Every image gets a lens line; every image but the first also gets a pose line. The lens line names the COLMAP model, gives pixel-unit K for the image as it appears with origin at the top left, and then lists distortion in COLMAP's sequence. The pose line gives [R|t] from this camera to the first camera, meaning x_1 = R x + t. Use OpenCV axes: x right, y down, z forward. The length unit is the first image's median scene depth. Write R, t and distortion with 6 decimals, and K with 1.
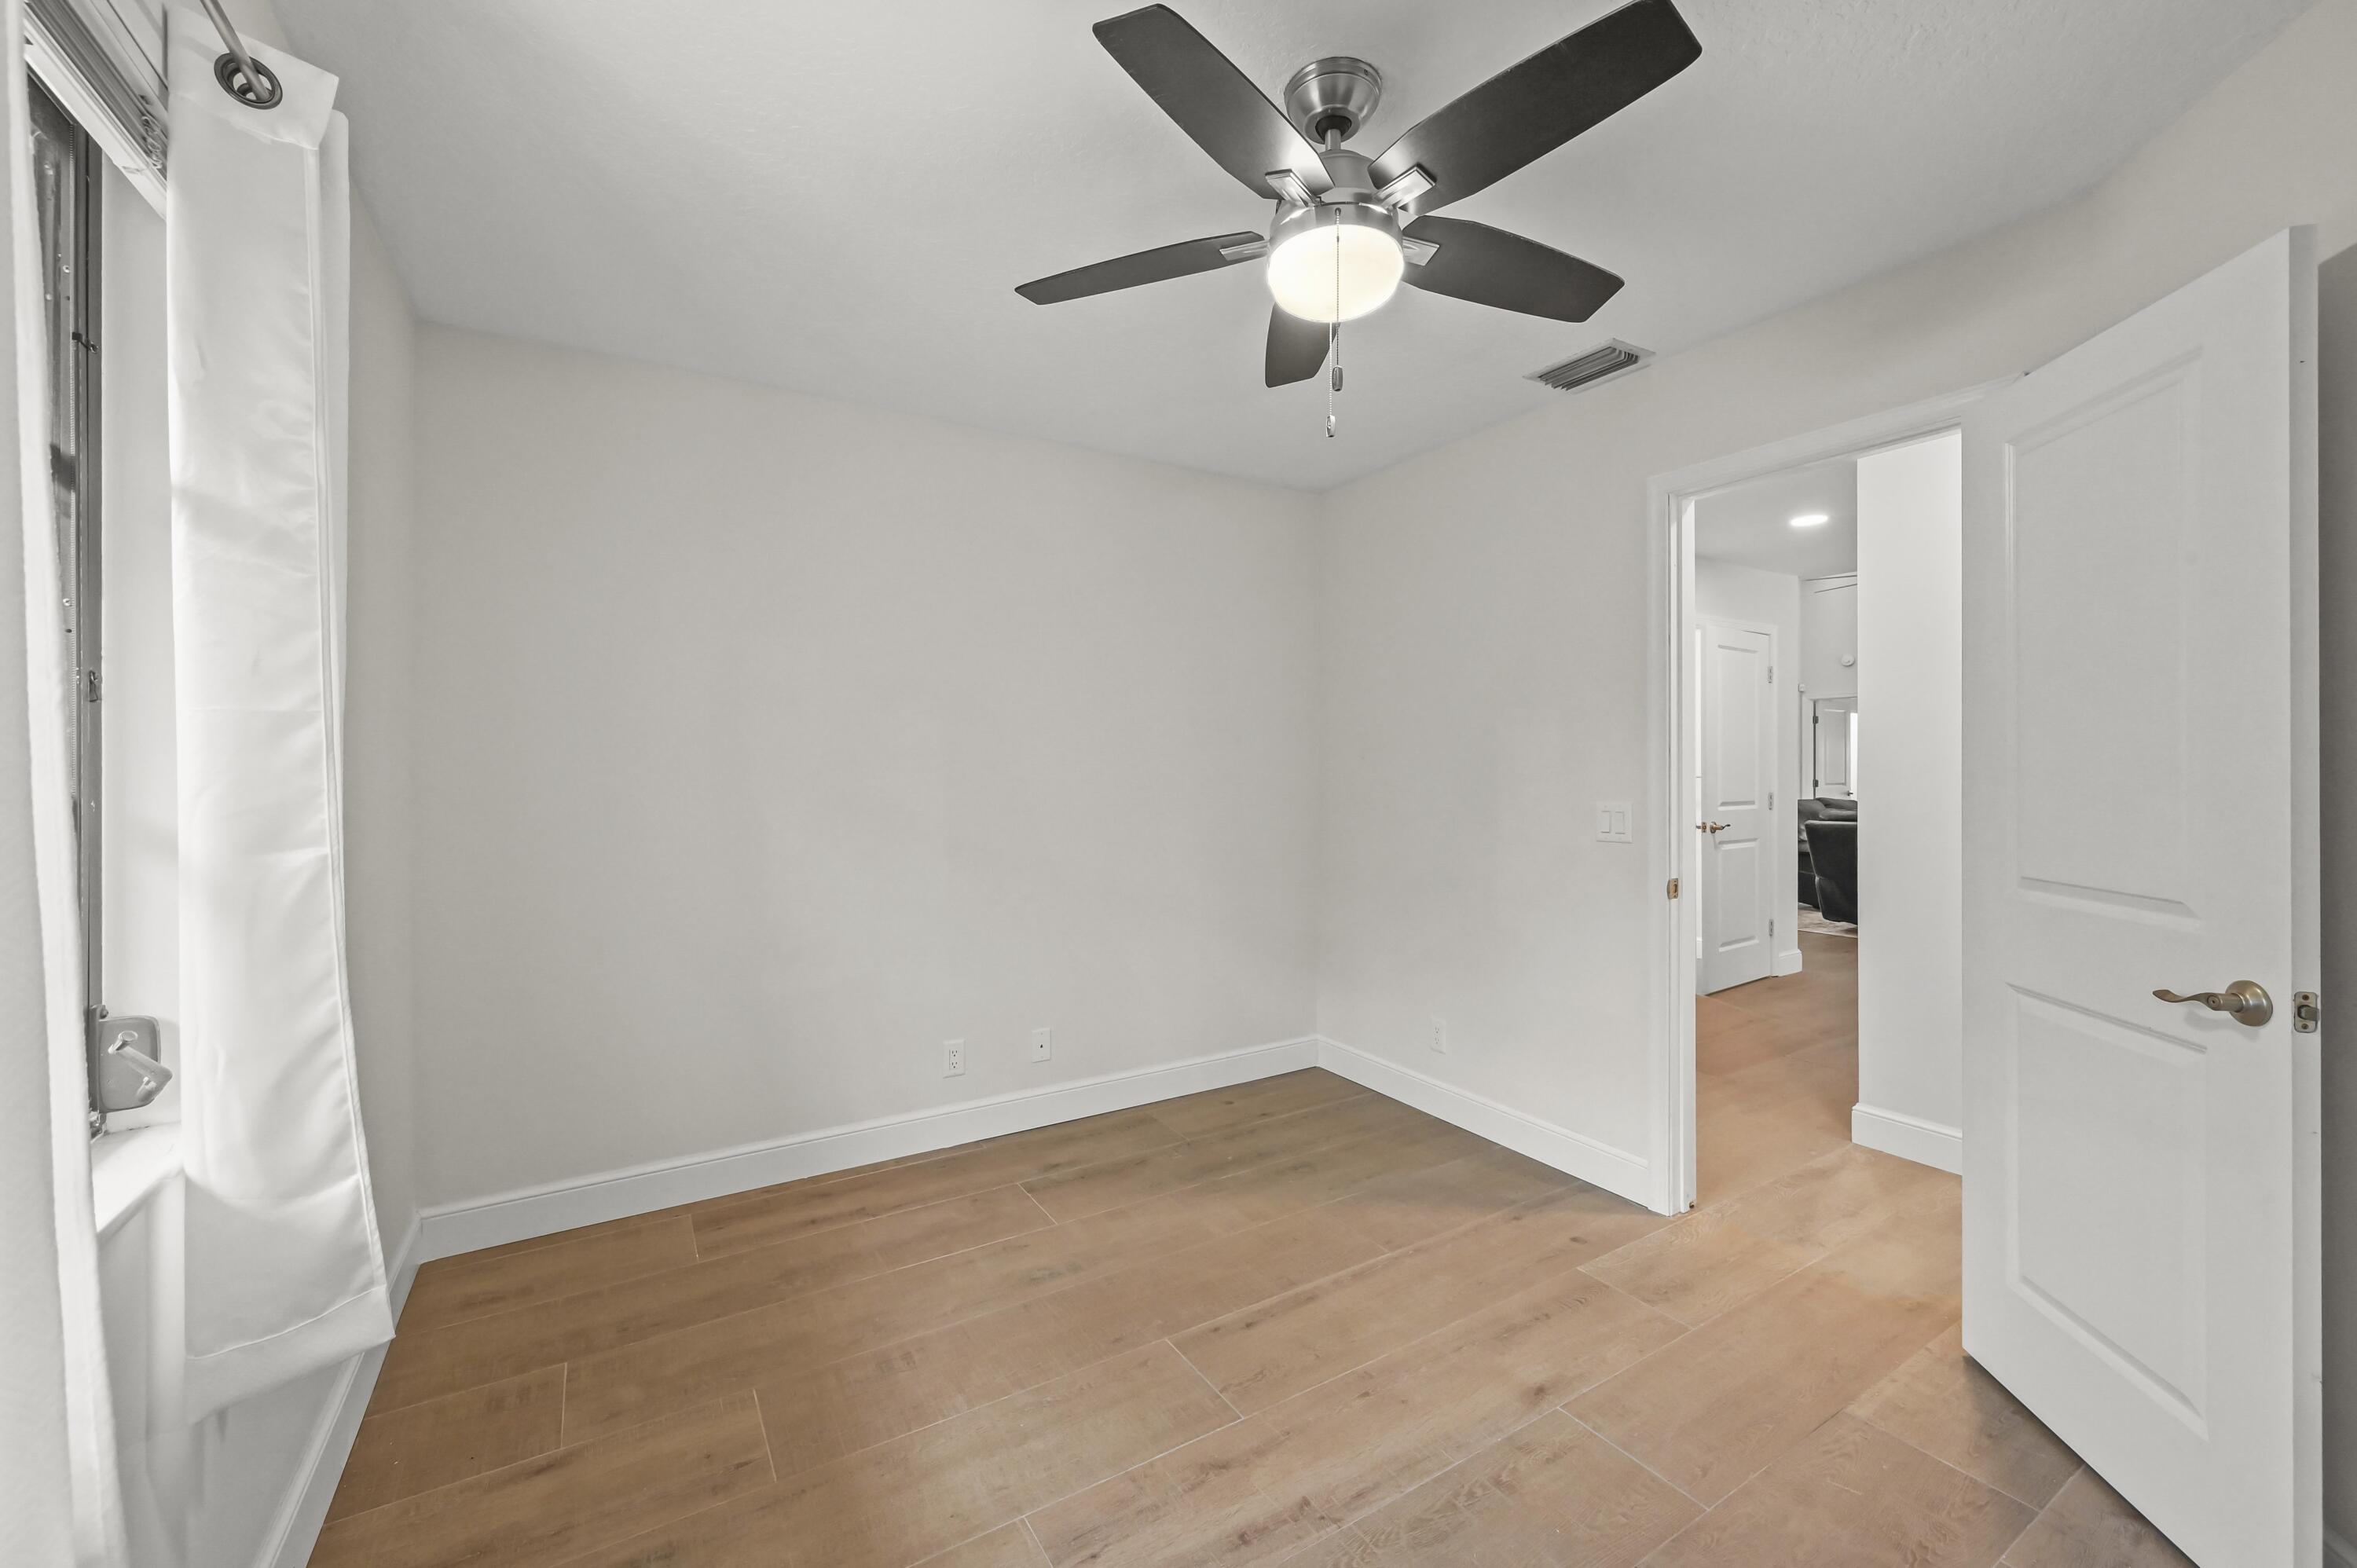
lens RADIAL K [[933.7, 0, 1177.5], [0, 933.7, 773.6], [0, 0, 1]] dist [0.003883, -0.000315]
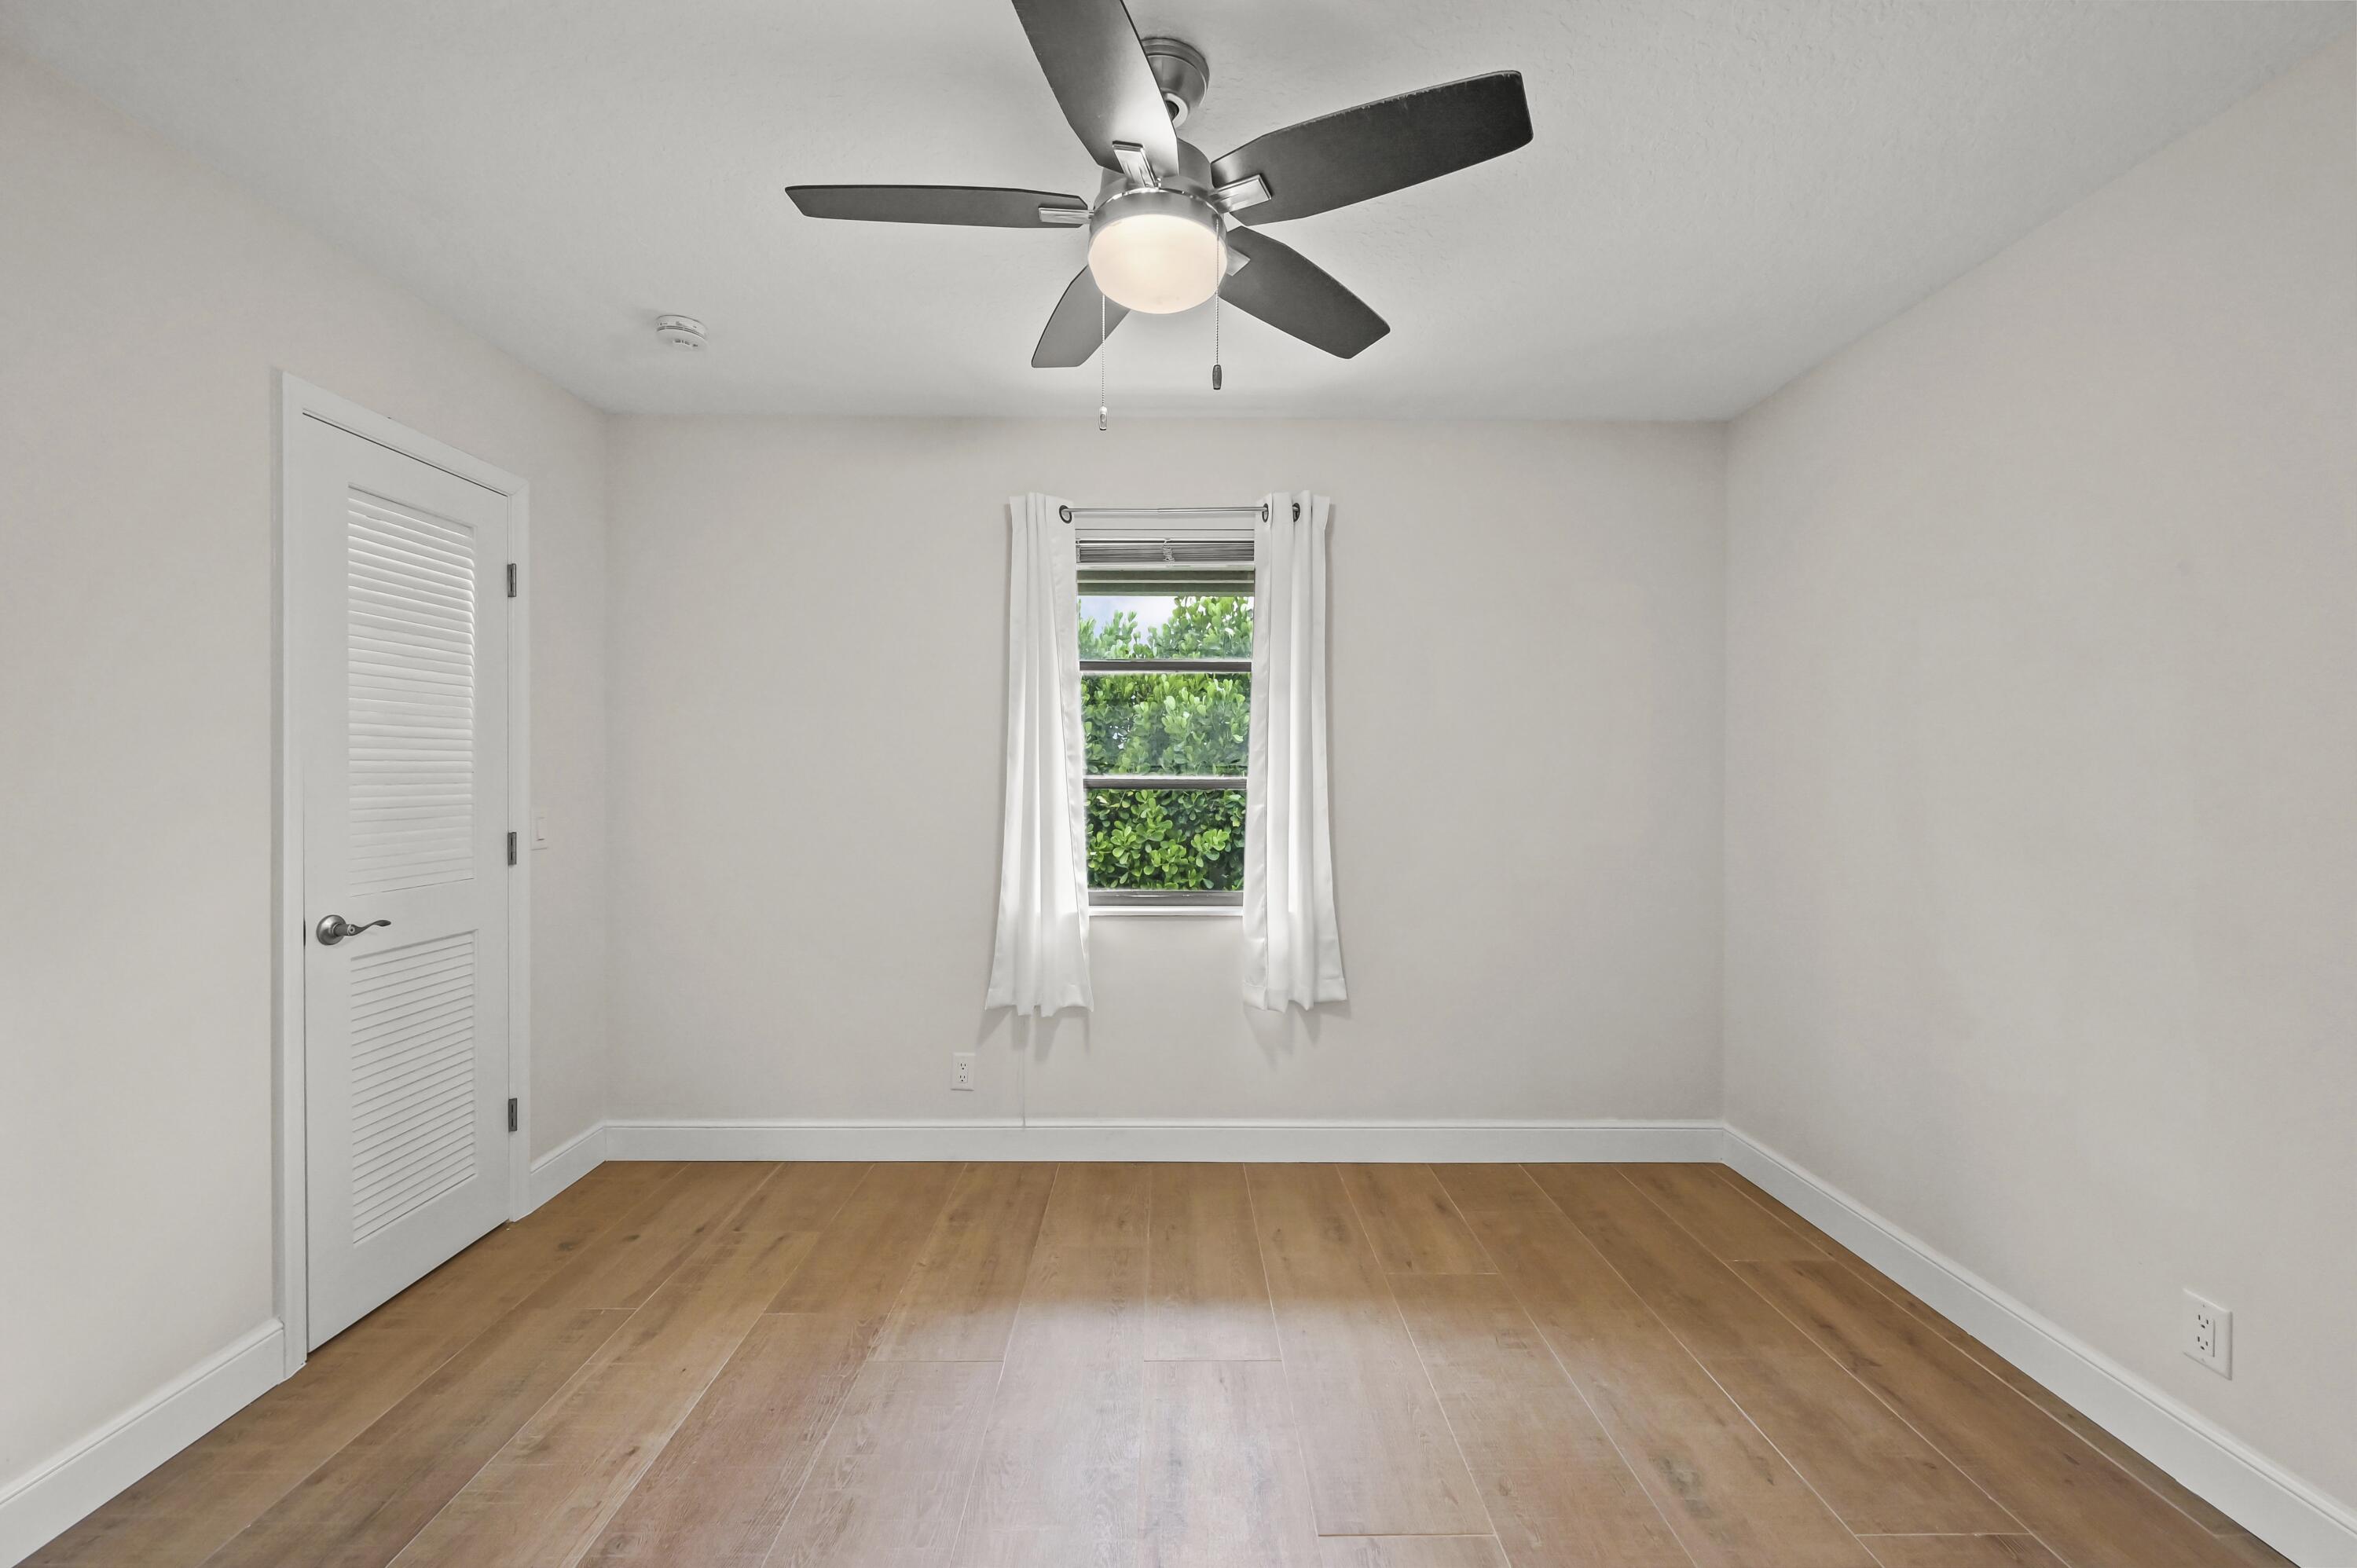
lens RADIAL K [[933.7, 0, 1177.1], [0, 933.7, 778.8], [0, 0, 1]] dist [0.003883, -0.000315]
pose [[-0.517730, 0.002423, -0.855541, 0.673620], [-0.008070, 0.999938, 0.007716, -0.002940], [0.855506, 0.010899, -0.517678, 1.035390]]
